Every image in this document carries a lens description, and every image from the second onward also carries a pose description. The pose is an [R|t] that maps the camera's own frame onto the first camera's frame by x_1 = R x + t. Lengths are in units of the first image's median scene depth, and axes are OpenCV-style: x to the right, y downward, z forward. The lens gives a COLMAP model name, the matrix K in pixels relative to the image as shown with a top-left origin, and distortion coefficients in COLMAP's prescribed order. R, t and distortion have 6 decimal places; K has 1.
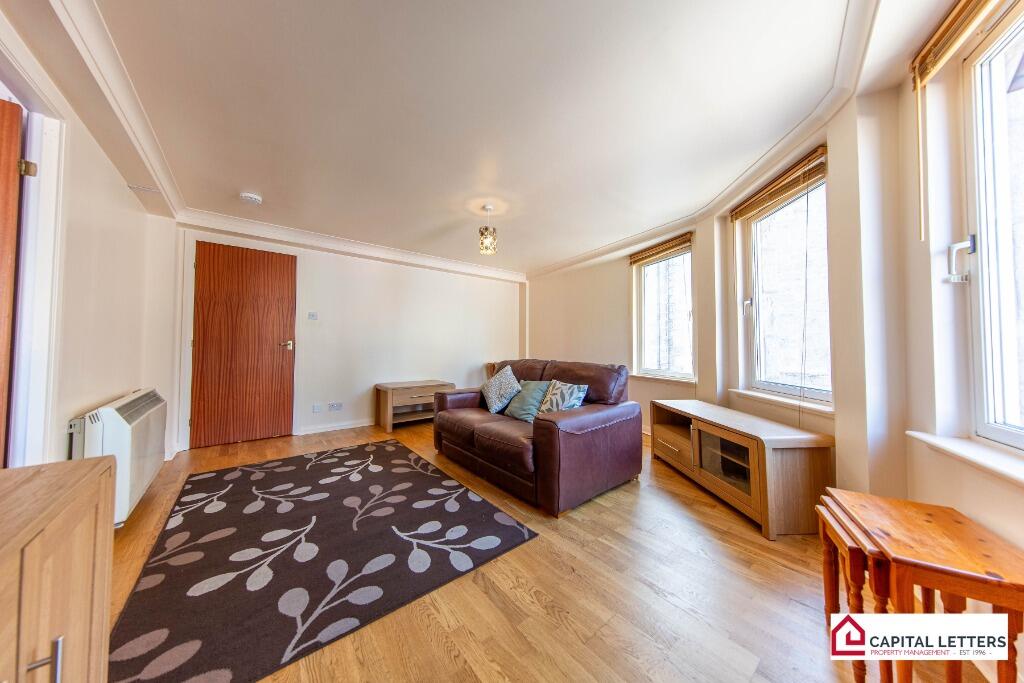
lens RADIAL K [[321.2, 0, 510.3], [0, 321.2, 337.0], [0, 0, 1]] dist [0.017307, 0.000026]
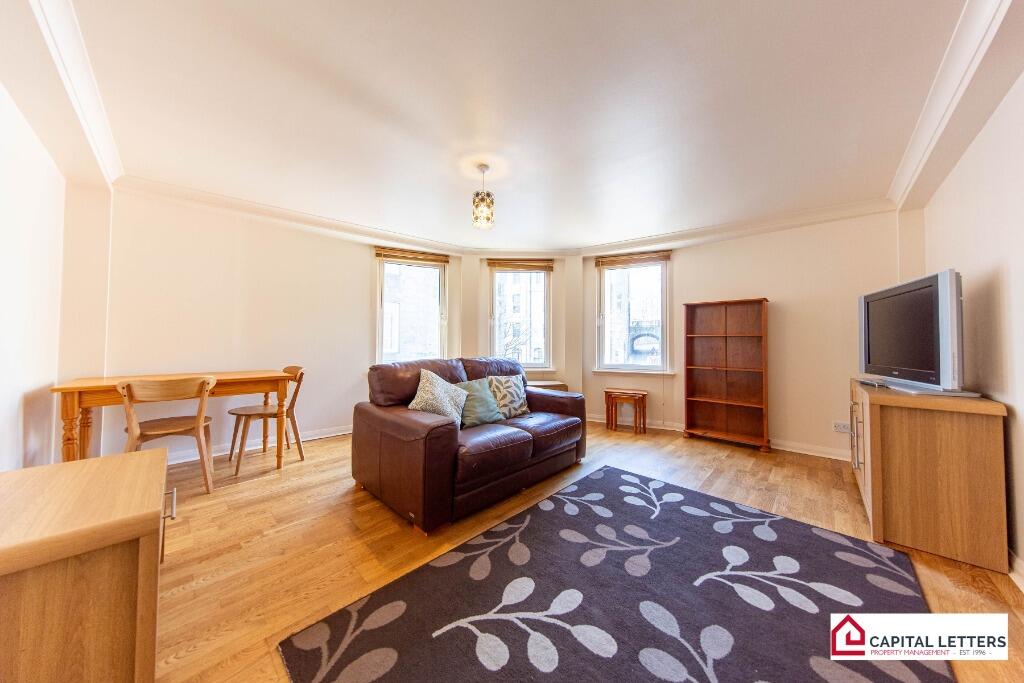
lens RADIAL K [[321.2, 0, 510.3], [0, 321.2, 337.0], [0, 0, 1]] dist [0.017307, 0.000026]
pose [[-0.124451, 0.020558, 0.992013, -1.137489], [-0.034592, 0.999088, -0.025044, 0.041046], [-0.991623, -0.037432, -0.123627, 1.351338]]
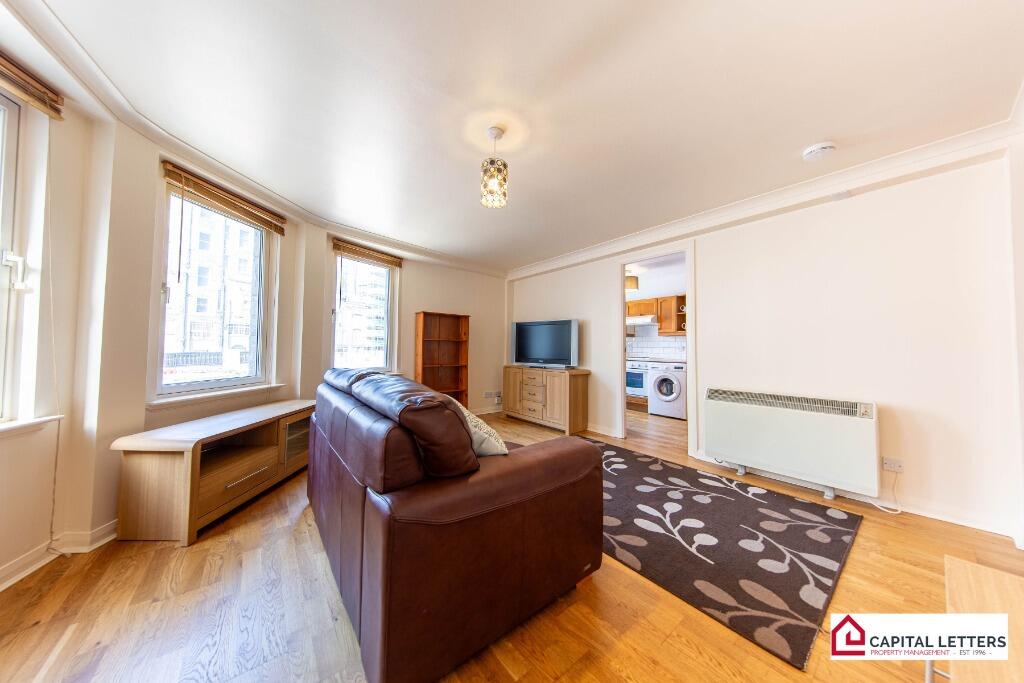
lens RADIAL K [[321.2, 0, 510.3], [0, 321.2, 337.0], [0, 0, 1]] dist [0.017307, 0.000026]
pose [[-0.999777, -0.014601, 0.015244, -0.154206], [-0.015517, 0.997971, -0.061752, 0.058488], [-0.014311, -0.061975, -0.997975, 2.146471]]
